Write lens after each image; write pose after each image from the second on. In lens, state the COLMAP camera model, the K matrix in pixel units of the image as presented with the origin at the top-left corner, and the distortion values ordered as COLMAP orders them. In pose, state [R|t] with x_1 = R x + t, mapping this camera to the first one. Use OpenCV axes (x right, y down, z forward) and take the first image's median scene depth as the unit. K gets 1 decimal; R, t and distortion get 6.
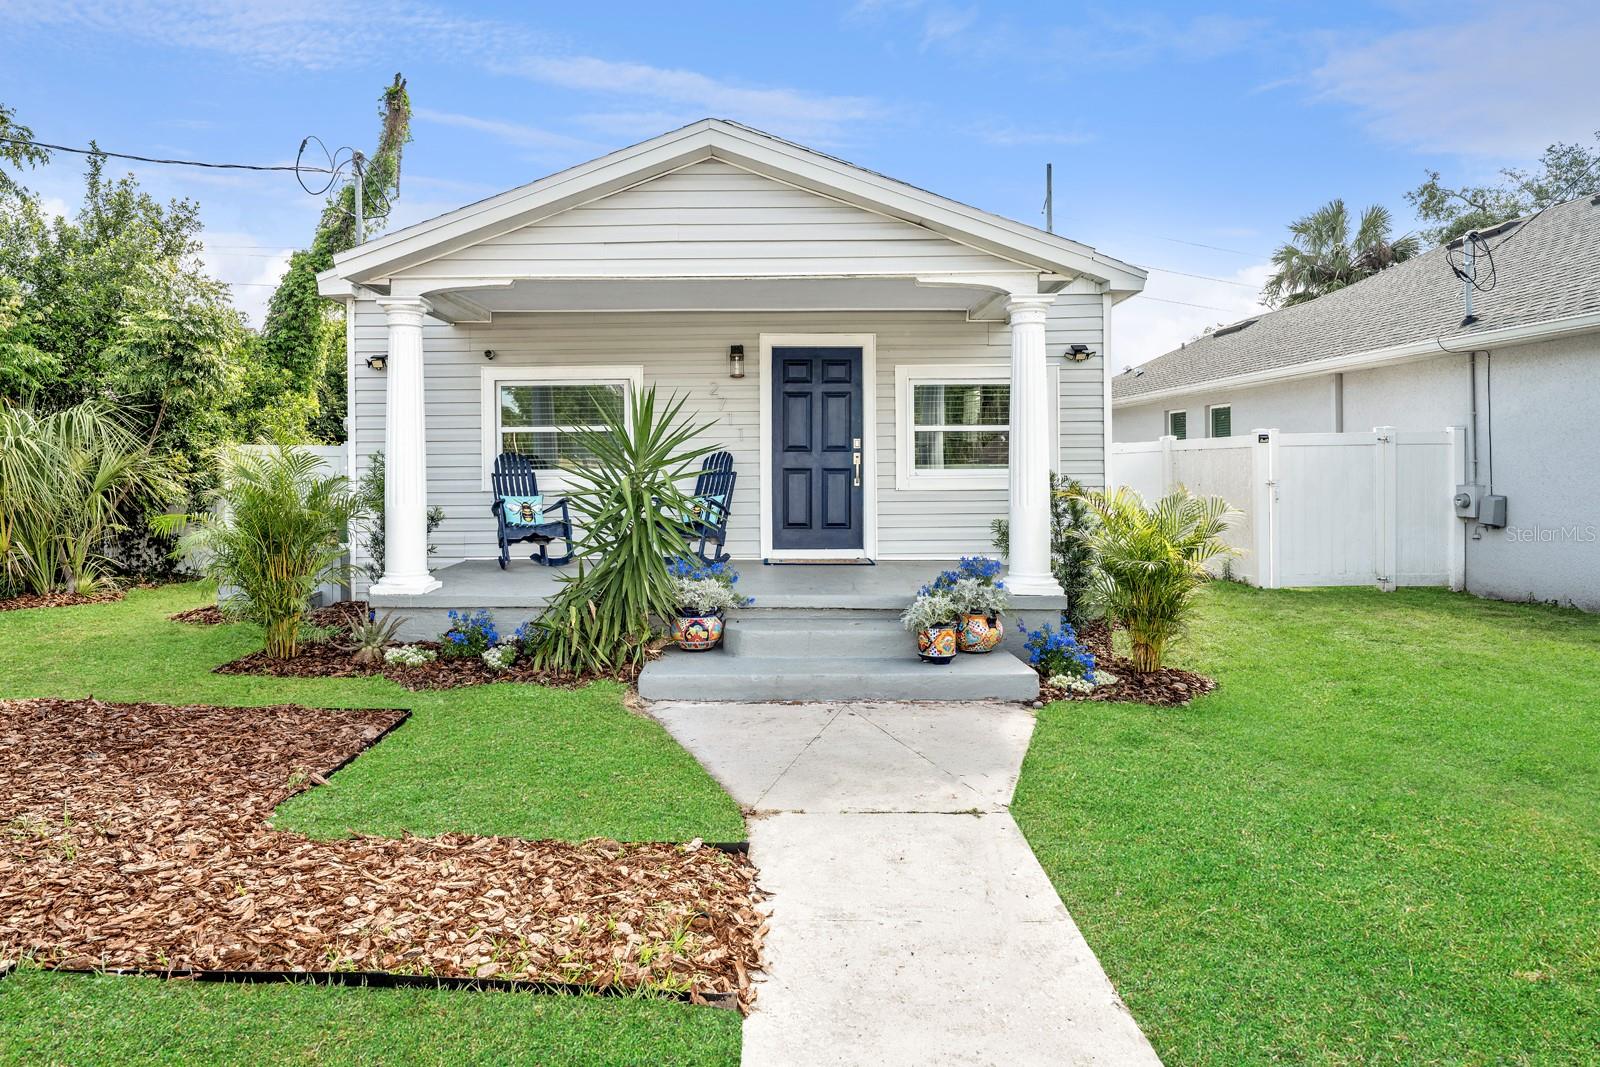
lens RADIAL K [[990.1, 0, 764.5], [0, 990.1, 508.6], [0, 0, 1]] dist [-0.006523, -0.003279]
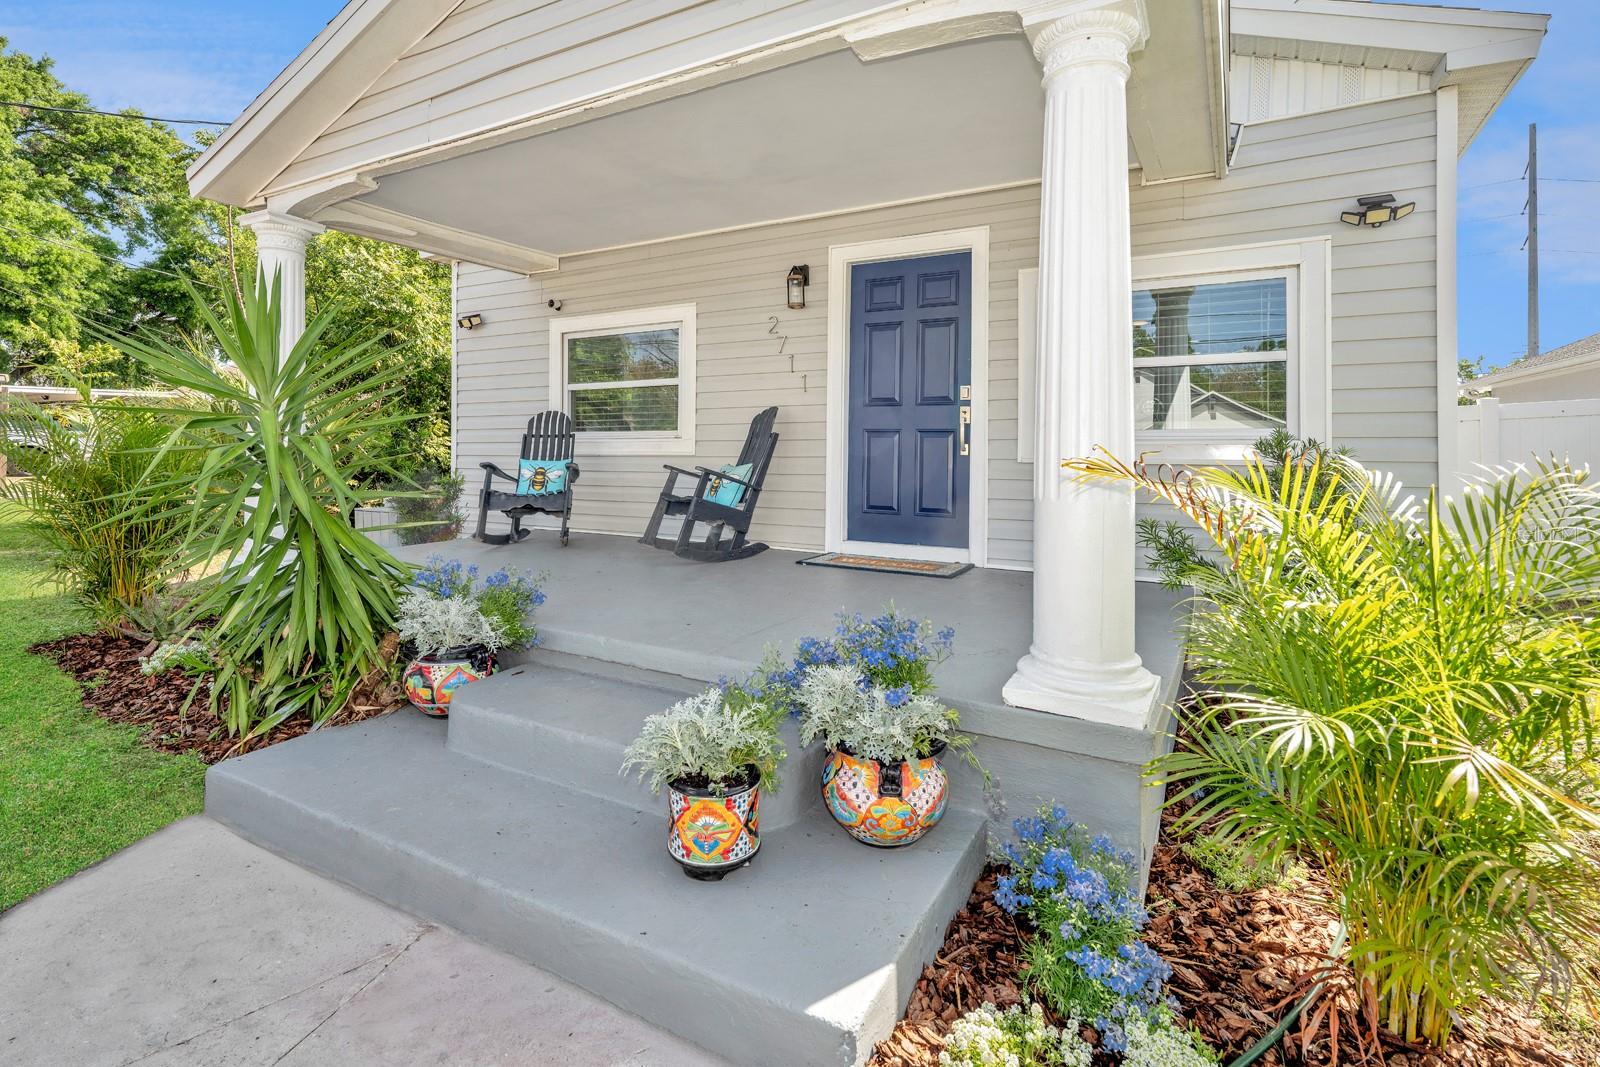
lens RADIAL K [[750.2, 0, 795.1], [0, 750.2, 478.9], [0, 0, 1]] dist [0.008184, 0.000573]
pose [[0.878262, 0.026839, -0.477426, 0.242182], [-0.032091, 0.999481, -0.002848, -0.003111], [0.477102, 0.017822, 0.878667, 0.514074]]
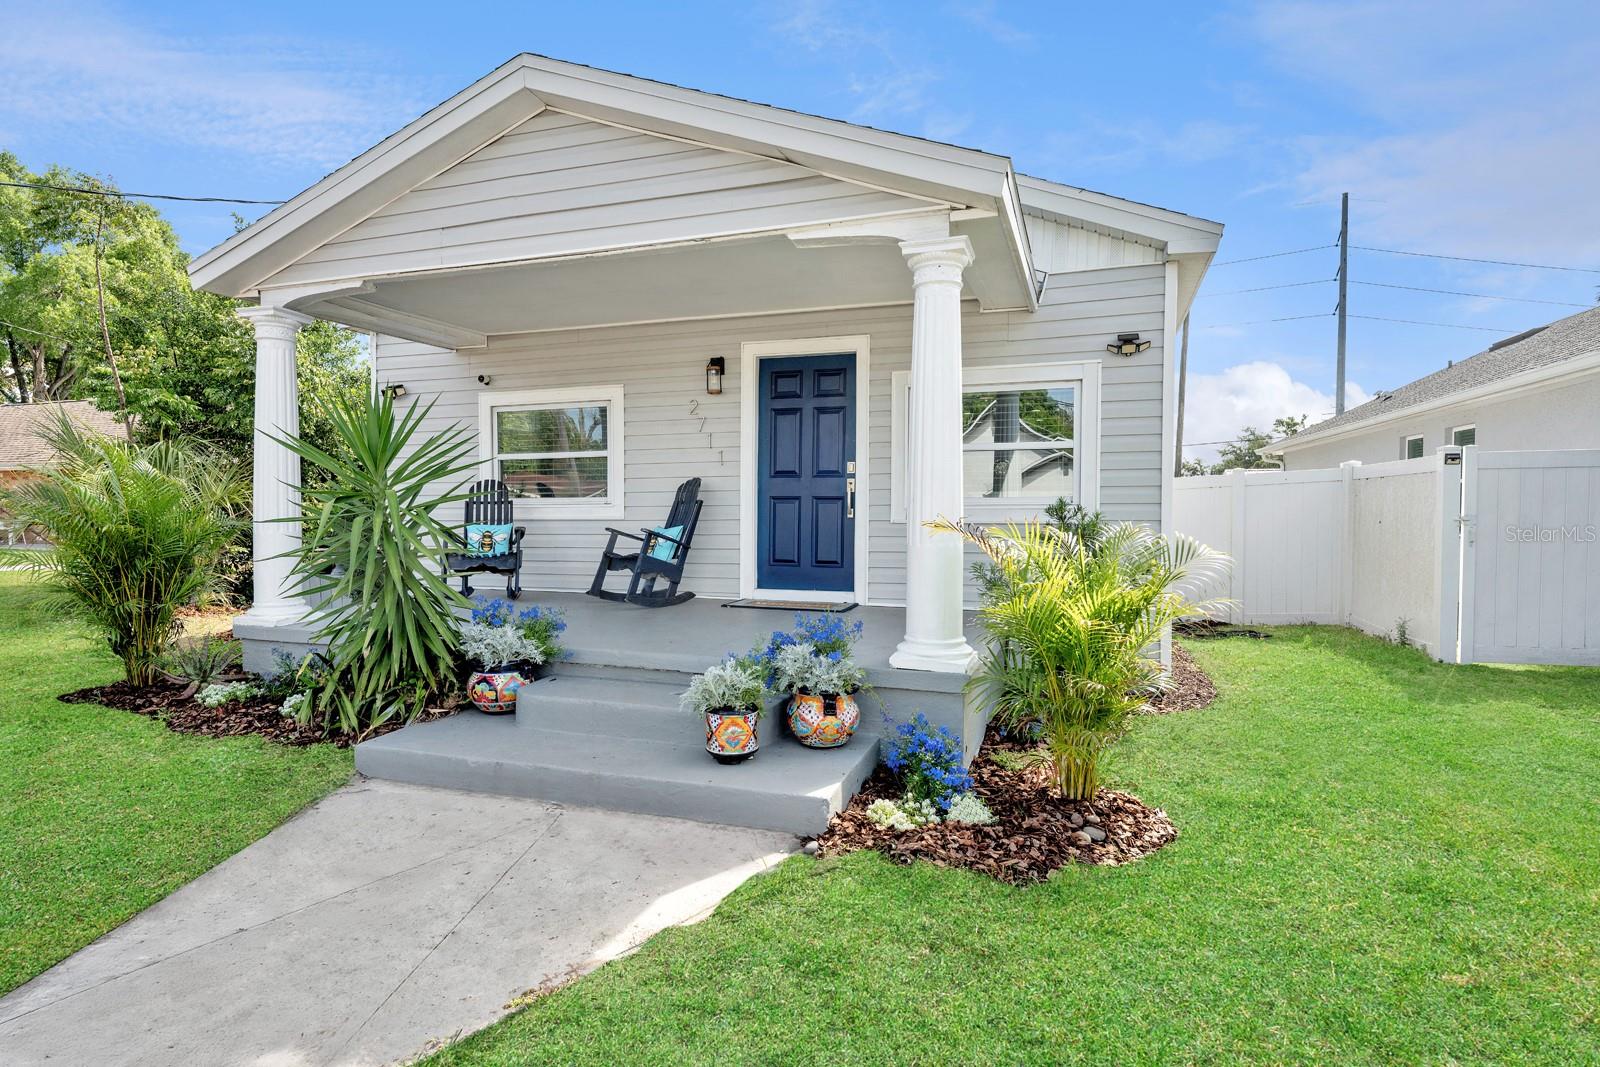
lens RADIAL K [[836.6, 0, 798.5], [0, 836.6, 570.8], [0, 0, 1]] dist [-0.007460, 0.000689]
pose [[0.950780, 0.027372, -0.308654, 0.280566], [-0.016280, 0.999128, 0.038457, -0.003889], [0.309437, -0.031539, 0.950397, 0.307562]]
